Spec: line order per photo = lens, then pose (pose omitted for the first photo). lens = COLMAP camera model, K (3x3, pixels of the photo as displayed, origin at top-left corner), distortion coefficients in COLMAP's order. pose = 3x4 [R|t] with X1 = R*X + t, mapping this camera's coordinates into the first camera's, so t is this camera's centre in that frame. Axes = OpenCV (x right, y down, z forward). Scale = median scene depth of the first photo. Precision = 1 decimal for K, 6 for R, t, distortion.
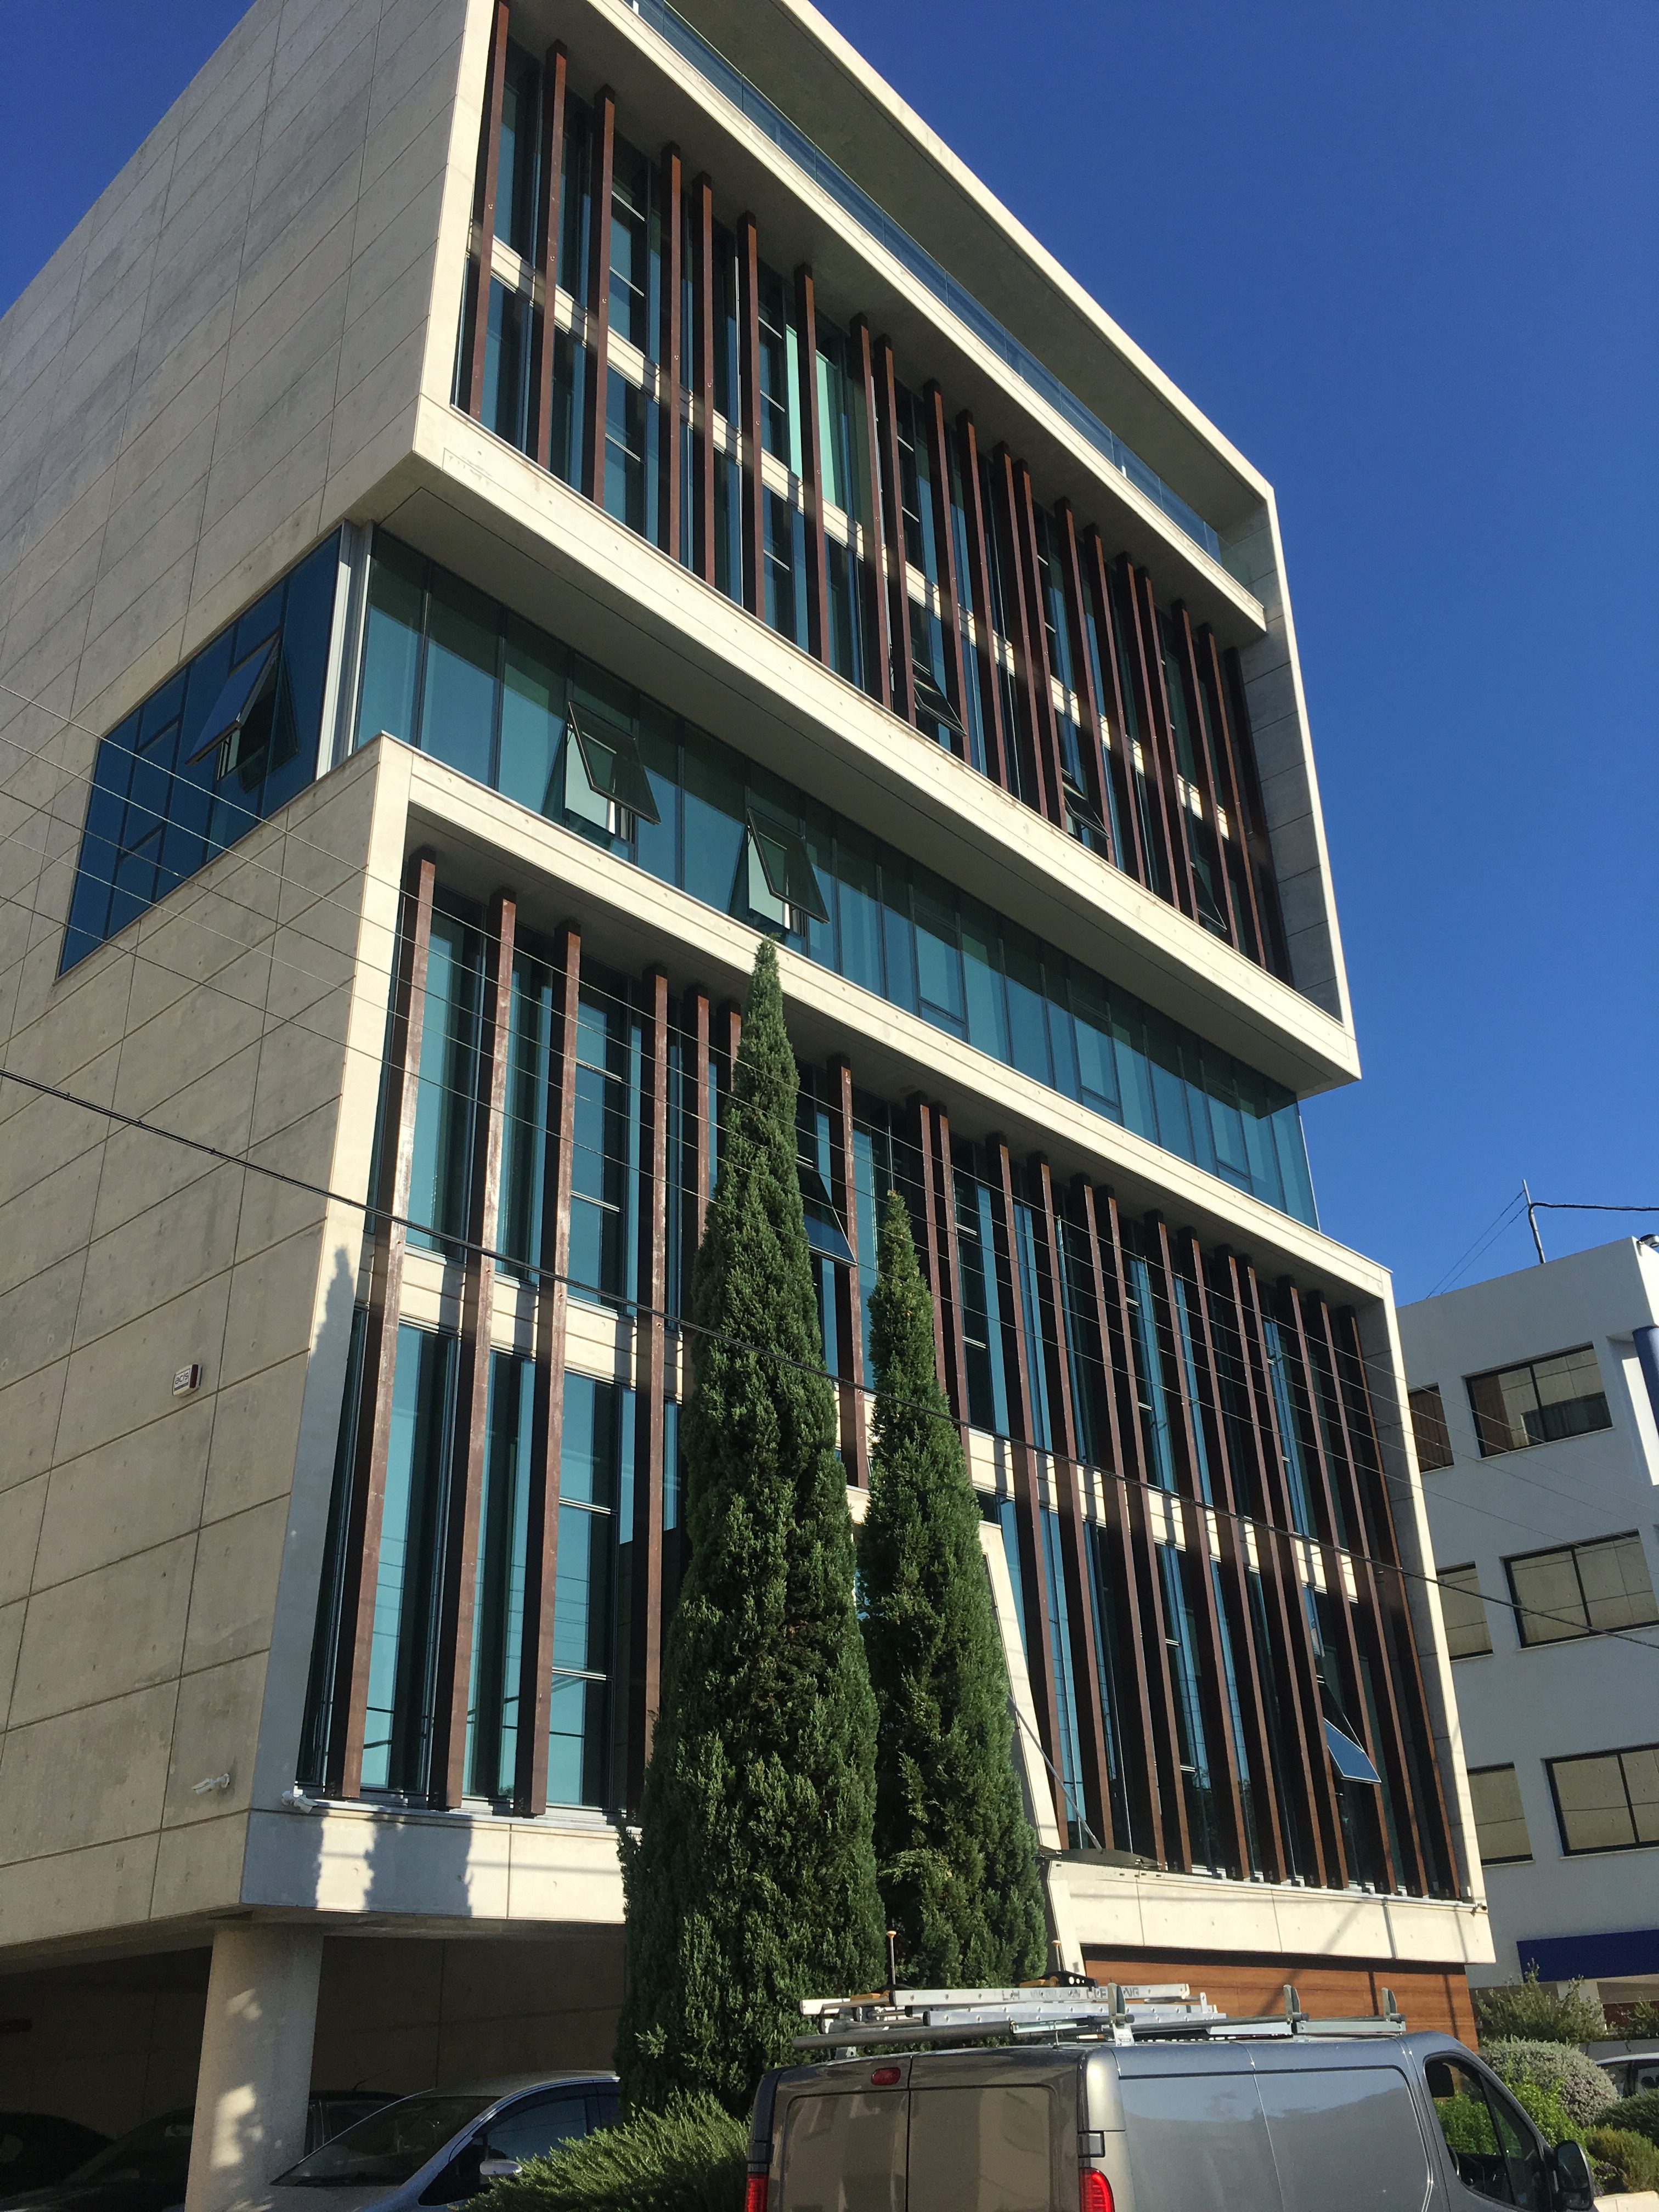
lens RADIAL K [[1851.9, 0, 829.5], [0, 1851.9, 1106.0], [0, 0, 1]] dist [0.075251, -0.006635]
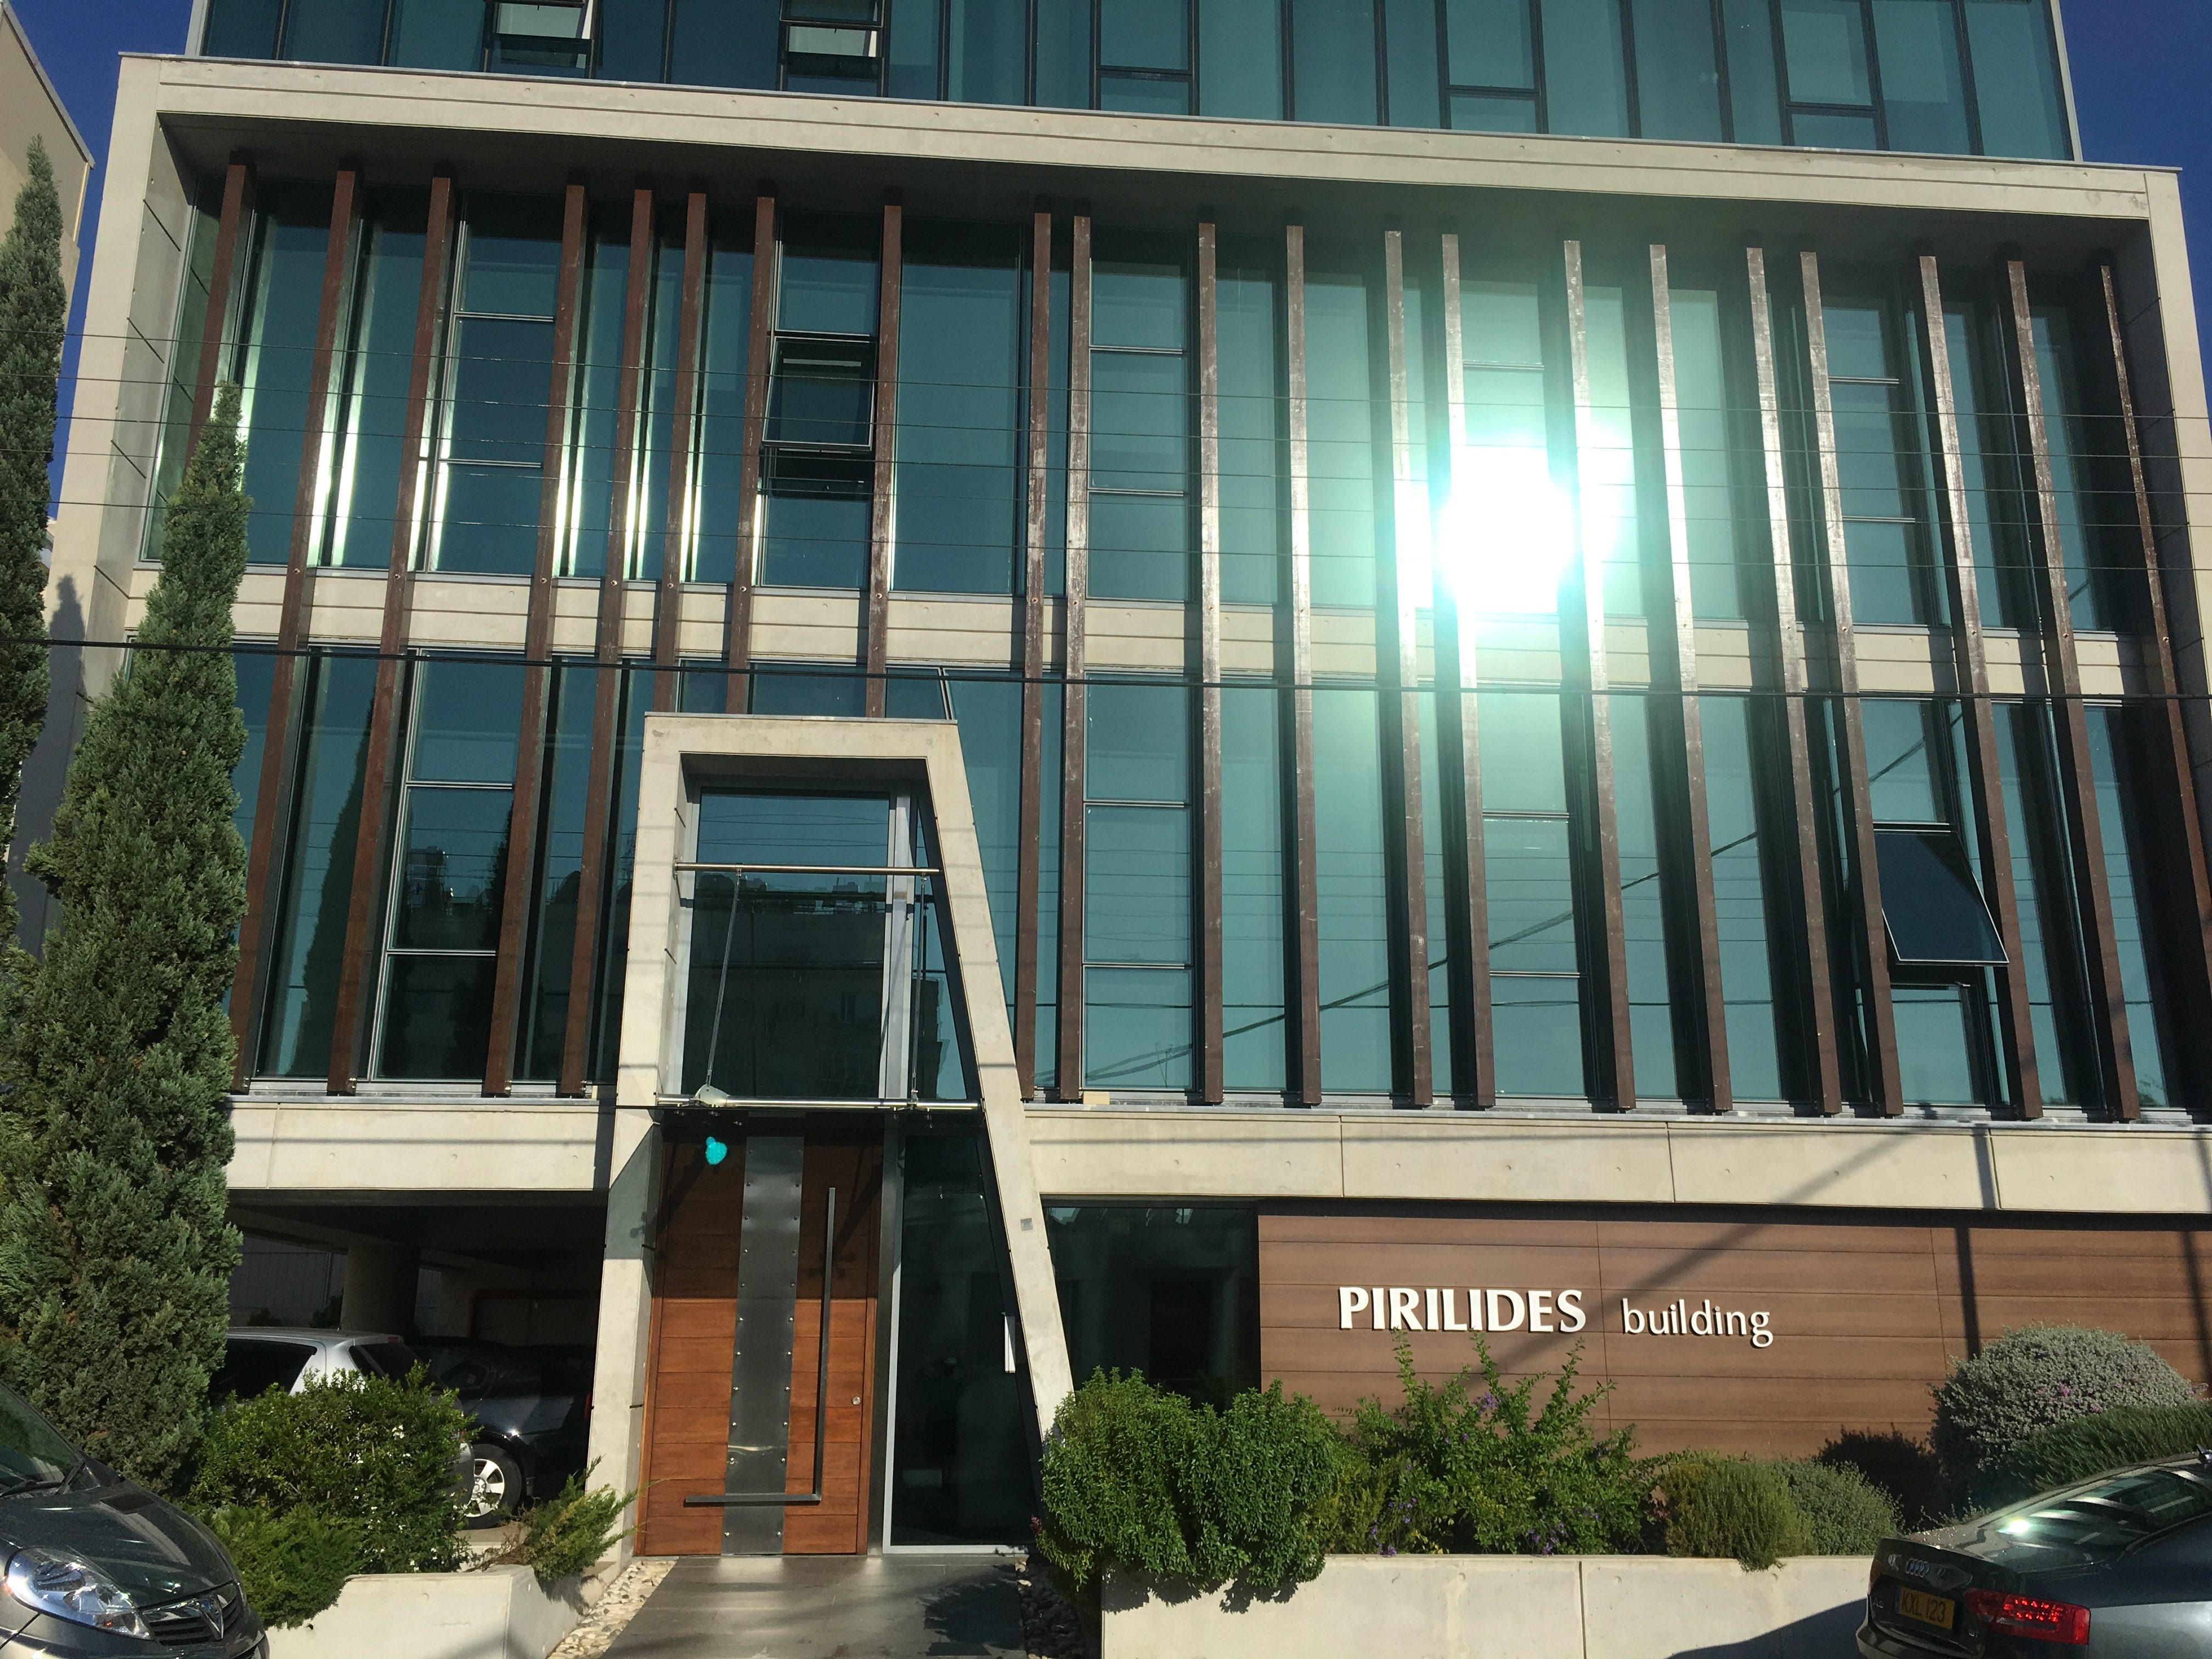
lens RADIAL K [[1851.9, 0, 1106.0], [0, 1851.9, 829.5], [0, 0, 1]] dist [0.075251, -0.006635]
pose [[0.741650, -0.142883, -0.655393, 0.392381], [0.282534, 0.952694, 0.112020, 0.119212], [0.608383, -0.268250, 0.746935, 0.258920]]
